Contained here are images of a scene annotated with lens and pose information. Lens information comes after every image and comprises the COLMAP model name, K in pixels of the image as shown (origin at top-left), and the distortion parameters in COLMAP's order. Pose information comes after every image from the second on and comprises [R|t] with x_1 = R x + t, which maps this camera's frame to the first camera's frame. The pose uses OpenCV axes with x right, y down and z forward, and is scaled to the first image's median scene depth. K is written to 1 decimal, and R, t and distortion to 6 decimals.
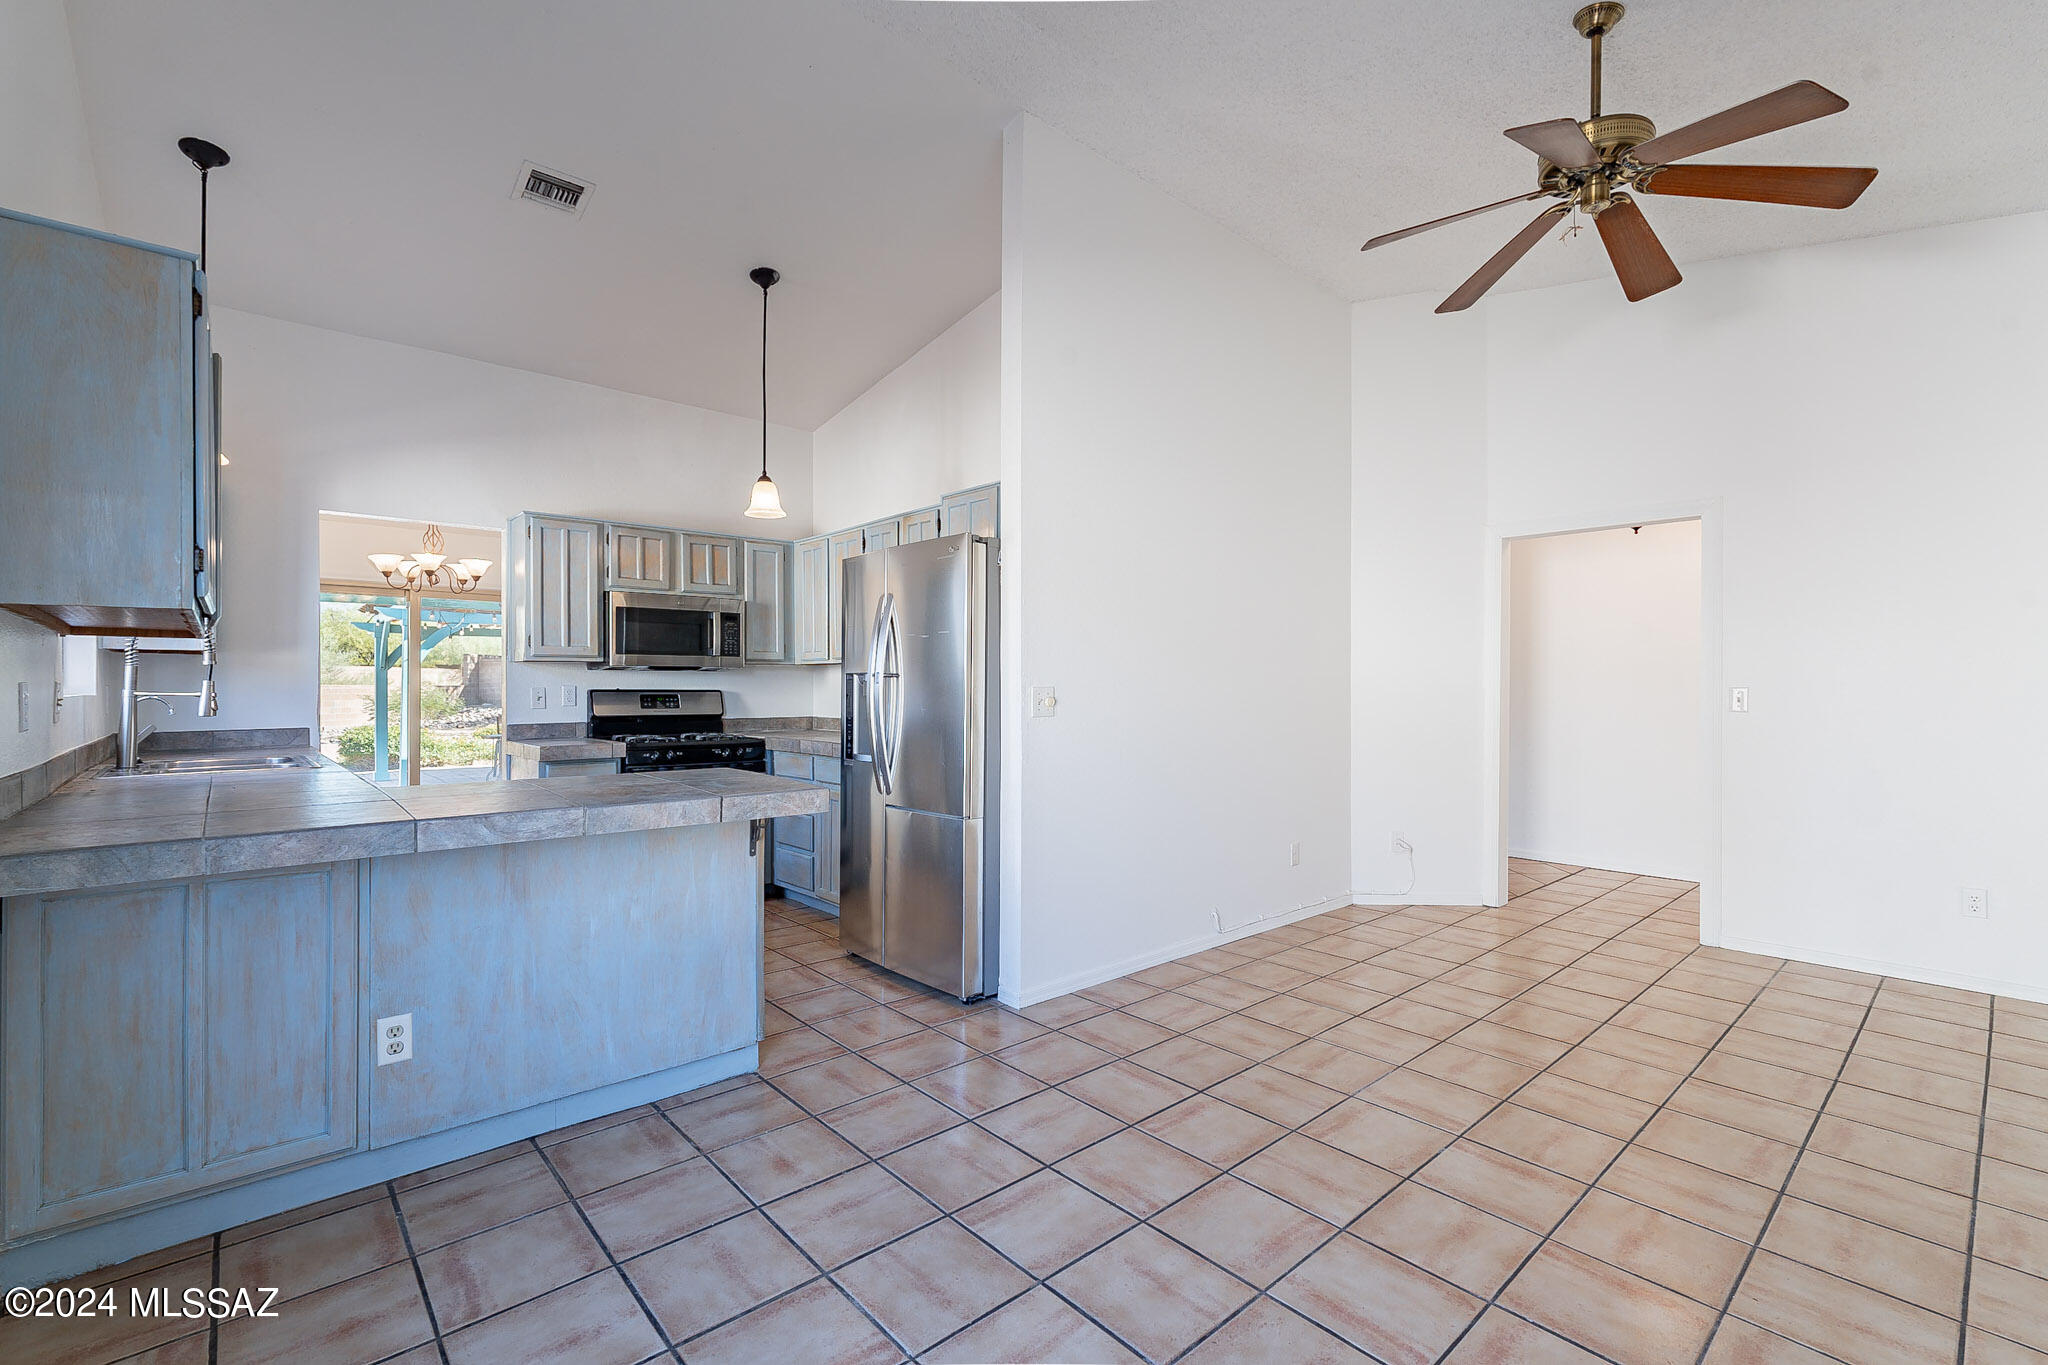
lens RADIAL K [[902.1, 0, 1026.7], [0, 902.1, 689.4], [0, 0, 1]] dist [-0.001232, 0.001150]
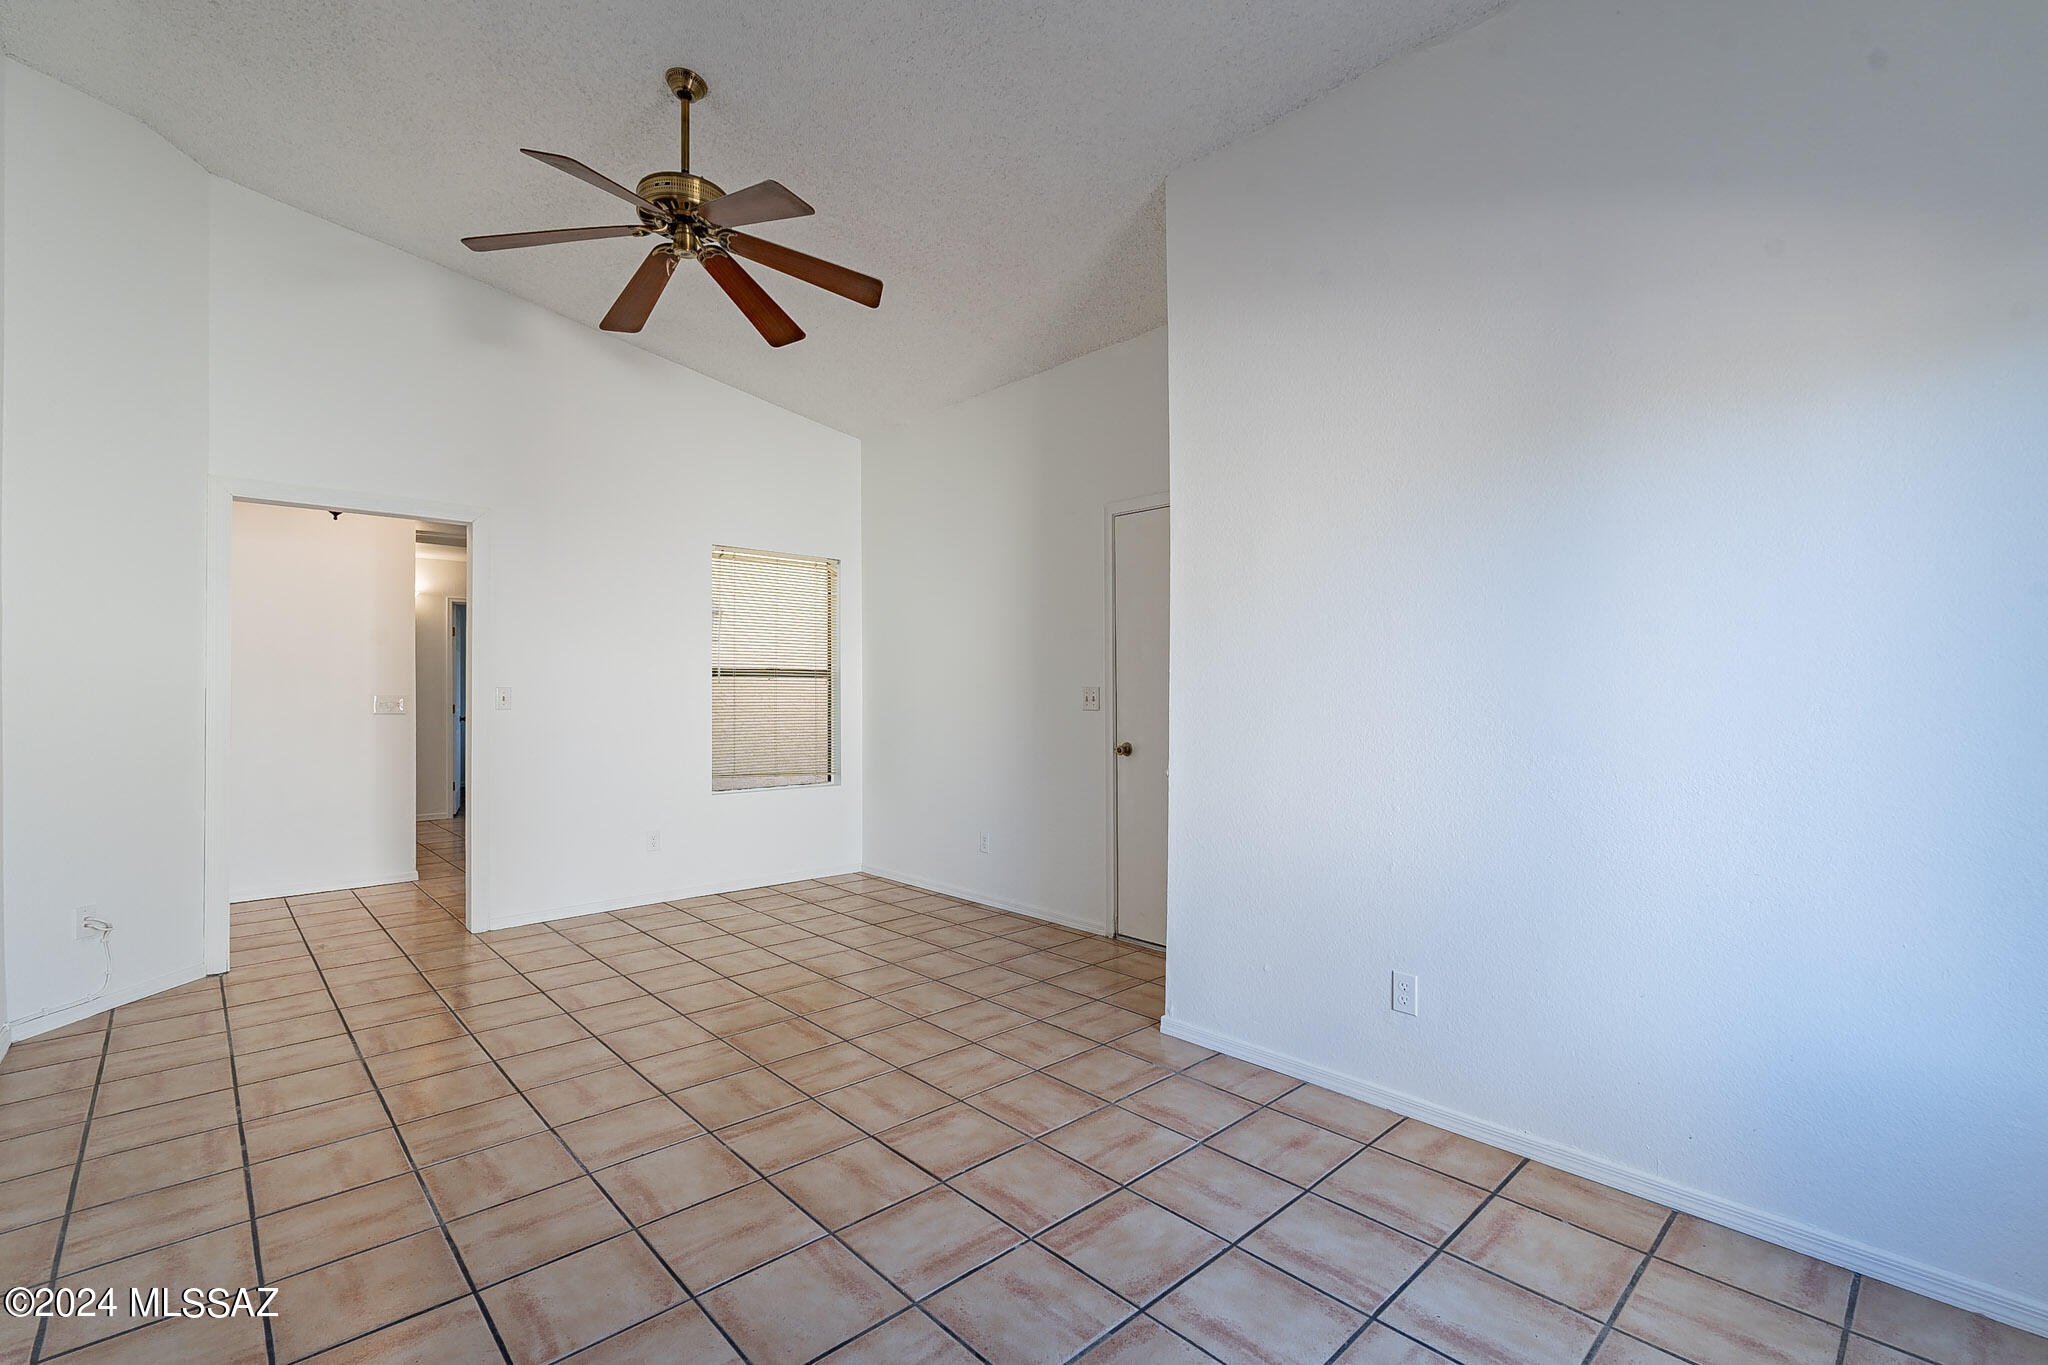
lens RADIAL K [[902.1, 0, 1028.2], [0, 902.1, 685.6], [0, 0, 1]] dist [-0.001232, 0.001150]
pose [[-0.023683, 0.000434, 0.999719, -0.569902], [0.002864, 0.999996, -0.000367, -0.002028], [-0.999715, 0.002854, -0.023684, 0.710452]]
